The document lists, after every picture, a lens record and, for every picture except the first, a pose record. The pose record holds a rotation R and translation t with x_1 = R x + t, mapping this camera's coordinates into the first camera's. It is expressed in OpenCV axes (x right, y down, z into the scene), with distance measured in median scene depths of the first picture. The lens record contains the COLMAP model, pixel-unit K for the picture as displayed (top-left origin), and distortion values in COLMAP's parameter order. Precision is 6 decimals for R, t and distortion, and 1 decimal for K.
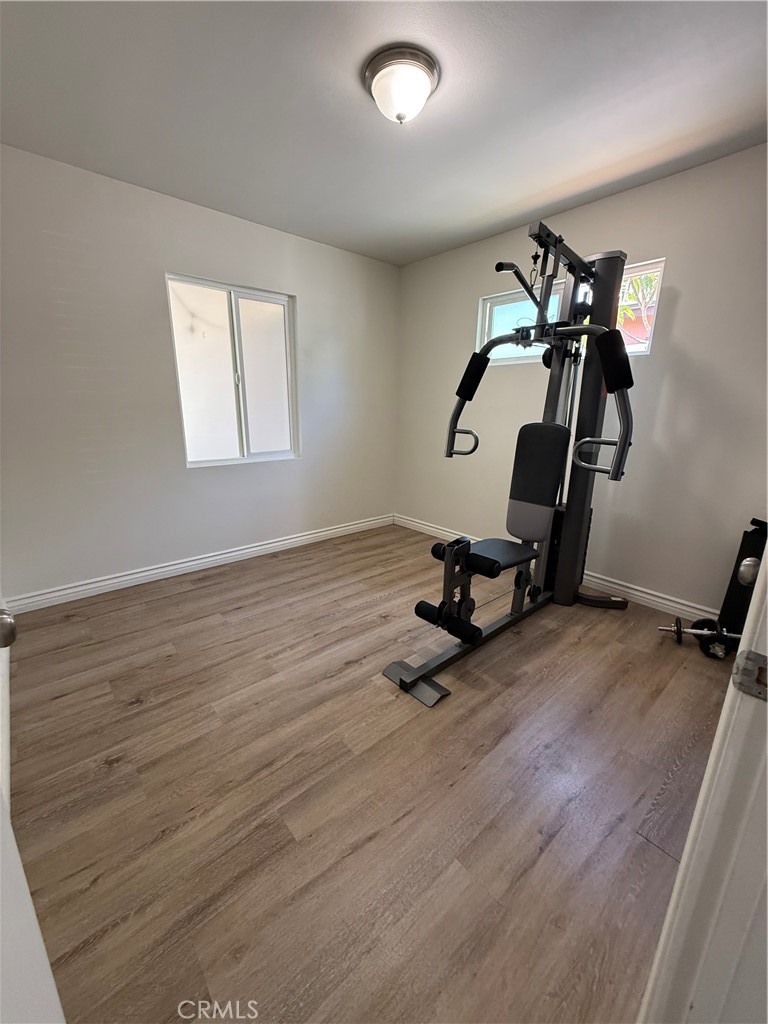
lens RADIAL K [[408.0, 0, 382.6], [0, 408.0, 512.6], [0, 0, 1]] dist [0.000696, 0.000275]
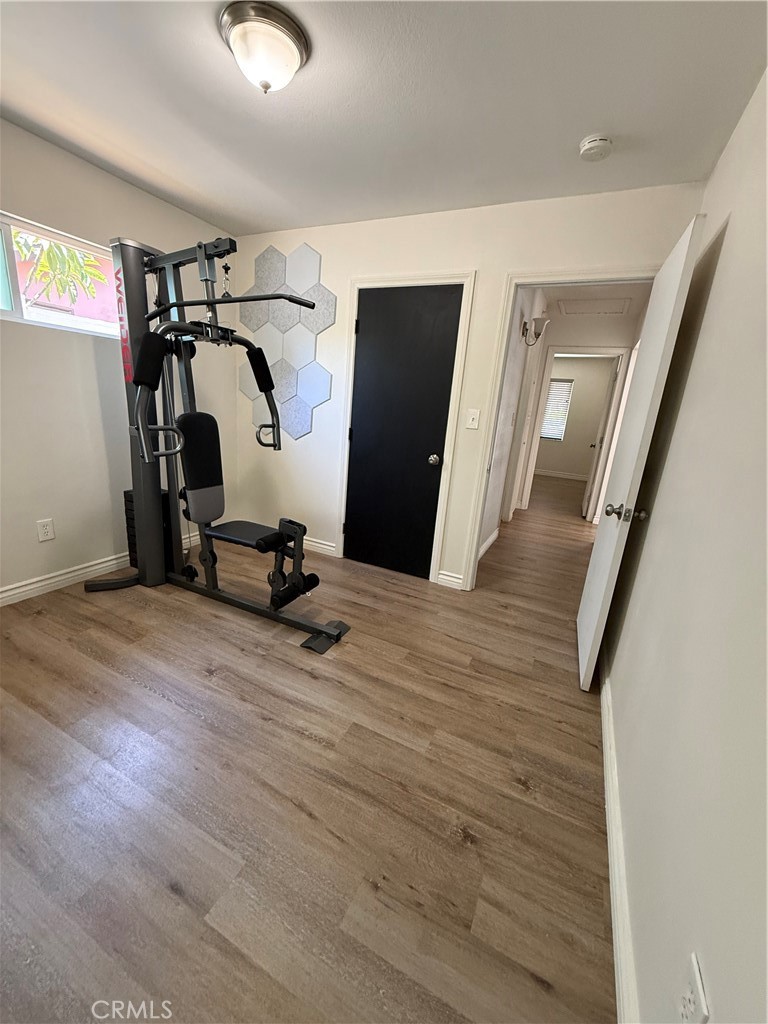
lens RADIAL K [[408.0, 0, 382.3], [0, 408.0, 514.9], [0, 0, 1]] dist [0.000696, 0.000275]
pose [[-0.382009, -0.291867, 0.876860, -1.107163], [0.152222, 0.915988, 0.371207, -0.404332], [-0.911536, 0.275282, -0.305487, 1.306137]]
